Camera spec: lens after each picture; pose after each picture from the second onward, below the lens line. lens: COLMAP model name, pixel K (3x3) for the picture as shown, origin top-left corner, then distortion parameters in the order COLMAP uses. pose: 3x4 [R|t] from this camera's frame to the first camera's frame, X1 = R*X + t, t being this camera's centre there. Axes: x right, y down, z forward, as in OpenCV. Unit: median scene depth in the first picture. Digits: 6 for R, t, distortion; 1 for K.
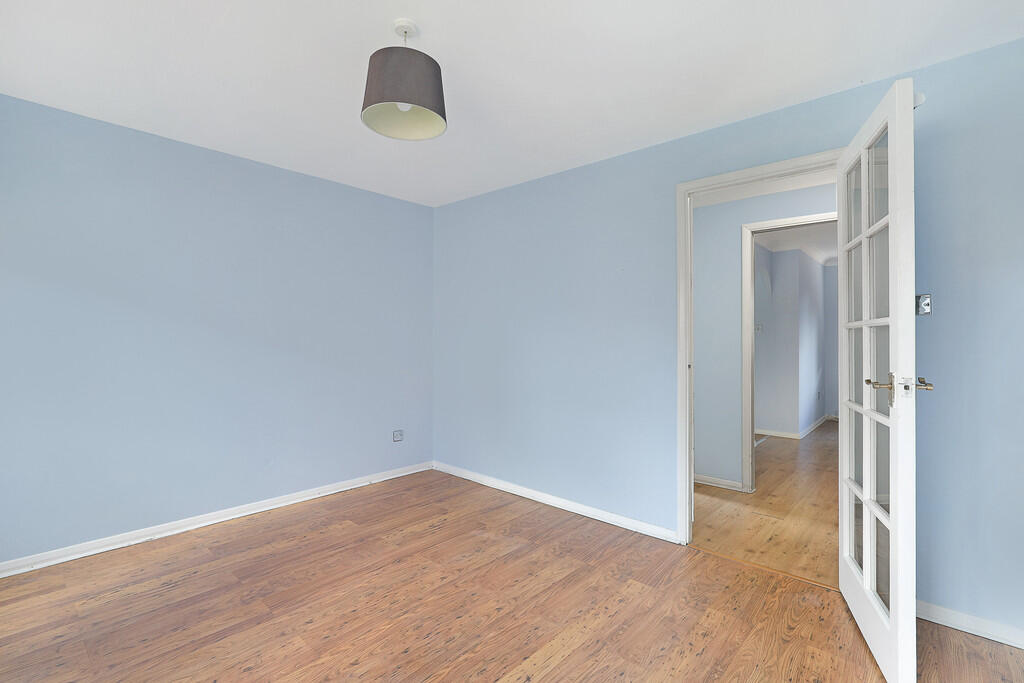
lens RADIAL K [[475.3, 0, 512.1], [0, 475.3, 338.1], [0, 0, 1]] dist [-0.005070, 0.000901]
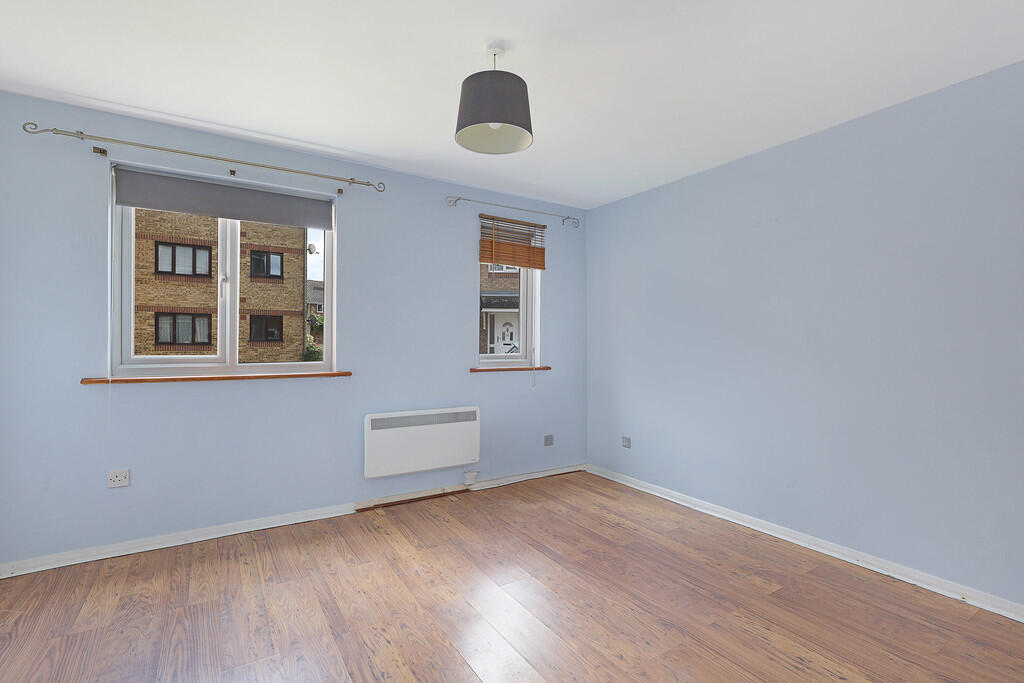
lens RADIAL K [[475.3, 0, 513.1], [0, 475.3, 344.6], [0, 0, 1]] dist [-0.005070, 0.000901]
pose [[-0.261391, 0.001695, -0.965231, 0.553060], [-0.007810, 0.999962, 0.003871, 0.006258], [0.965201, 0.008550, -0.261368, 0.907397]]
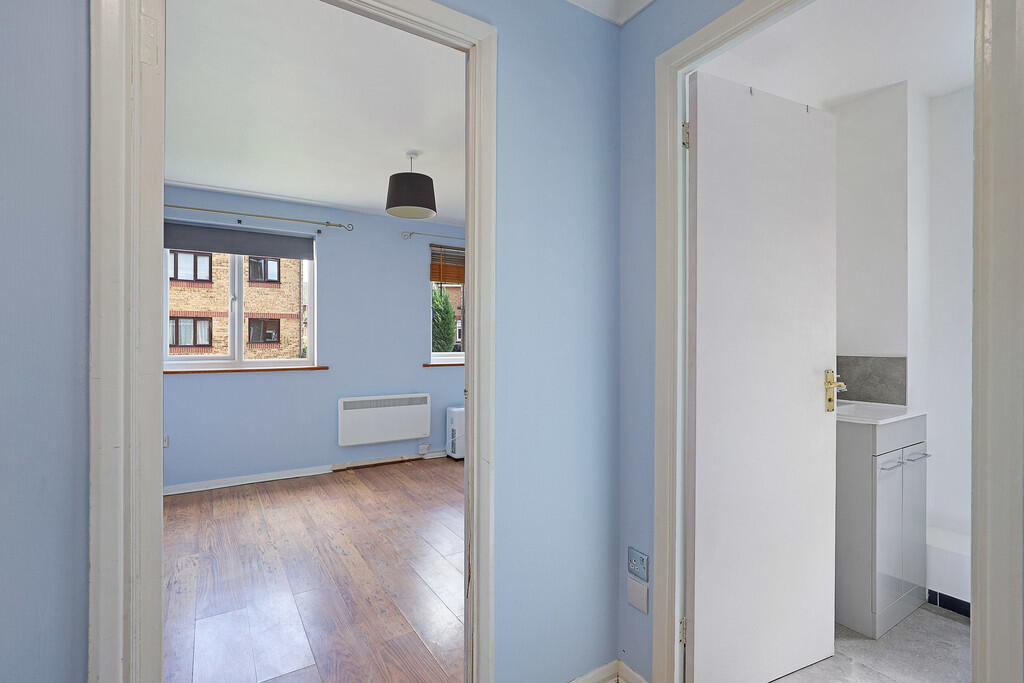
lens RADIAL K [[475.3, 0, 511.5], [0, 475.3, 343.4], [0, 0, 1]] dist [-0.005070, 0.000901]
pose [[-0.260727, 0.001039, -0.965412, 0.889022], [-0.001627, 0.999998, 0.001516, 0.002091], [0.965411, 0.001966, -0.260725, 1.215874]]
